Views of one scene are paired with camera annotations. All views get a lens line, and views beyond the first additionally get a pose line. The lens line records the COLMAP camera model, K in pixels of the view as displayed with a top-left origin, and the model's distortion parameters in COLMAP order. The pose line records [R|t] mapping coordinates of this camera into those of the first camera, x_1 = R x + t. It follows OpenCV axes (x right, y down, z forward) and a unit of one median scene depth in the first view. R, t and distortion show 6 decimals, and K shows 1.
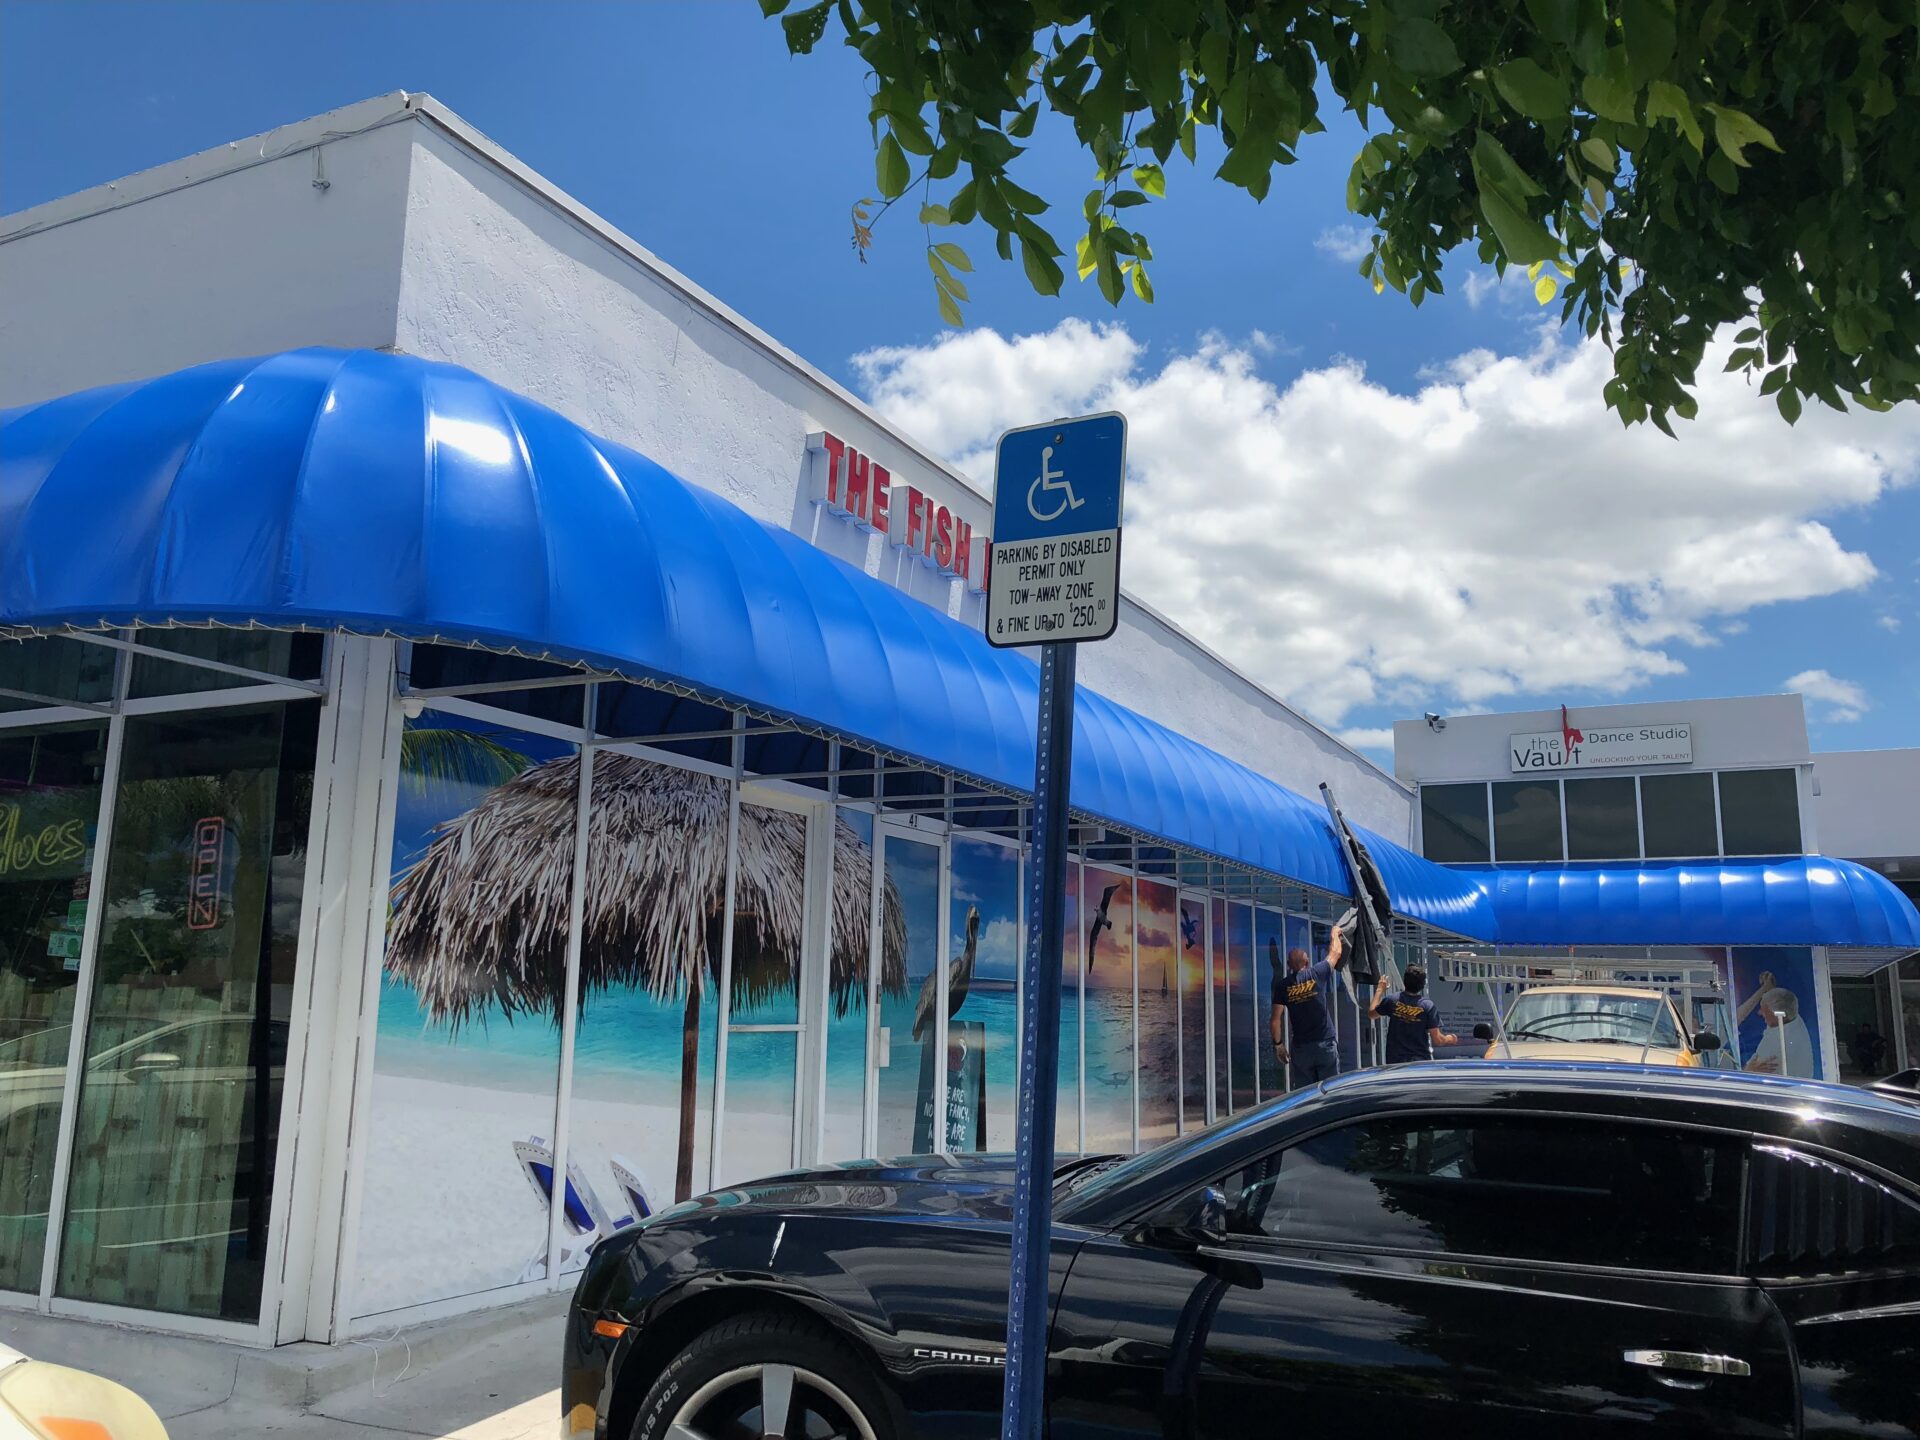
lens RADIAL K [[1563.8, 0, 957.3], [0, 1563.8, 707.2], [0, 0, 1]] dist [0.035613, -0.052849]
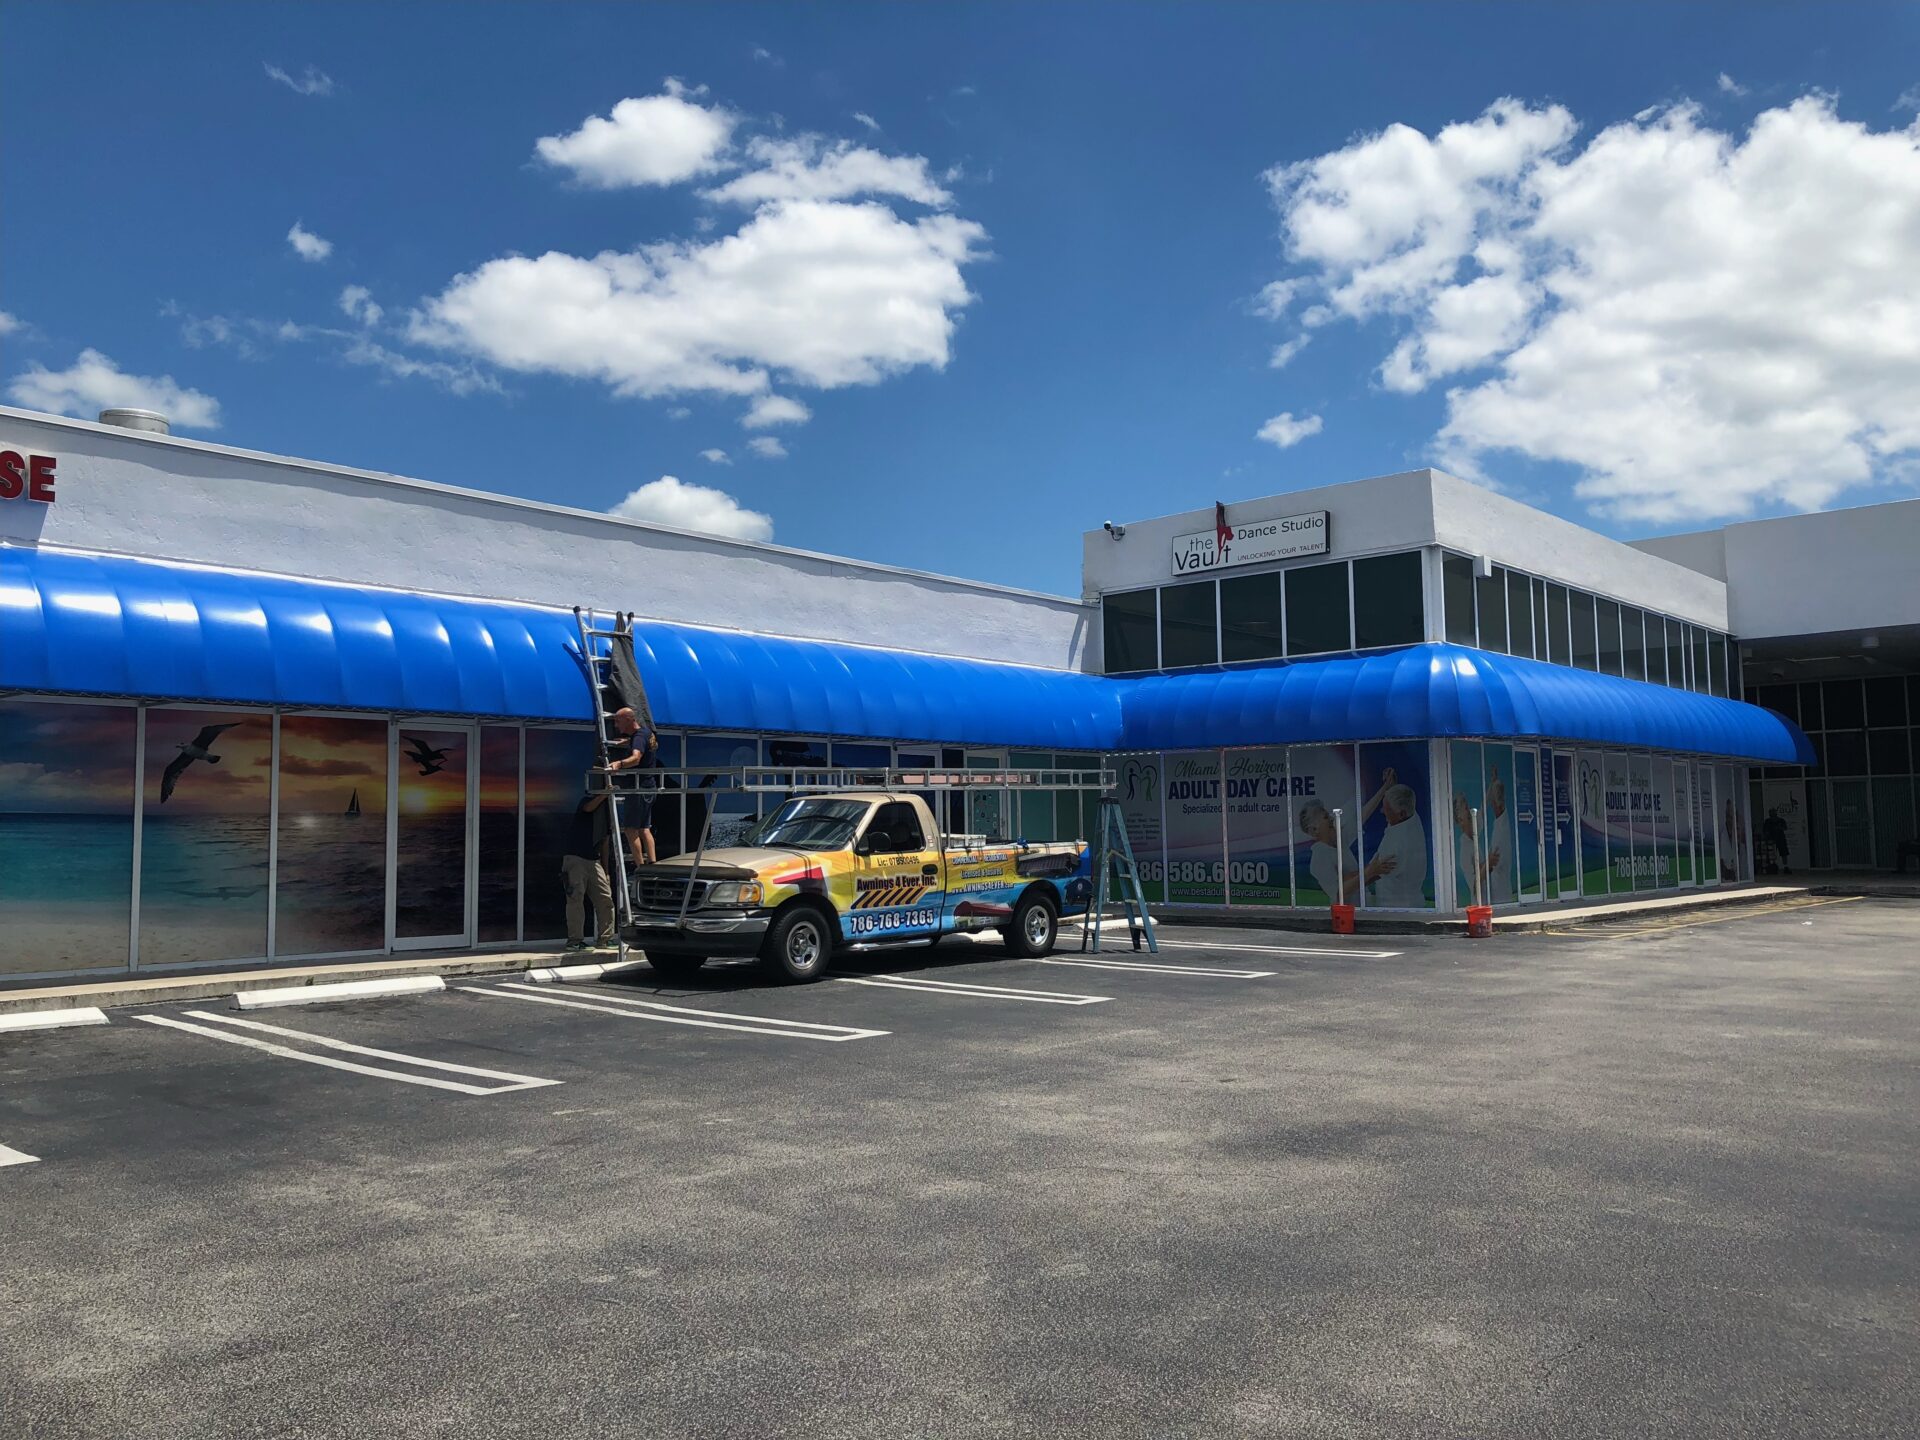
lens RADIAL K [[1563.8, 0, 991.1], [0, 1563.8, 687.1], [0, 0, 1]] dist [0.035613, -0.052849]
pose [[0.965886, -0.056476, -0.252733, 1.408576], [0.079628, 0.993419, 0.082327, 0.061438], [0.246420, -0.099644, 0.964027, 0.092766]]
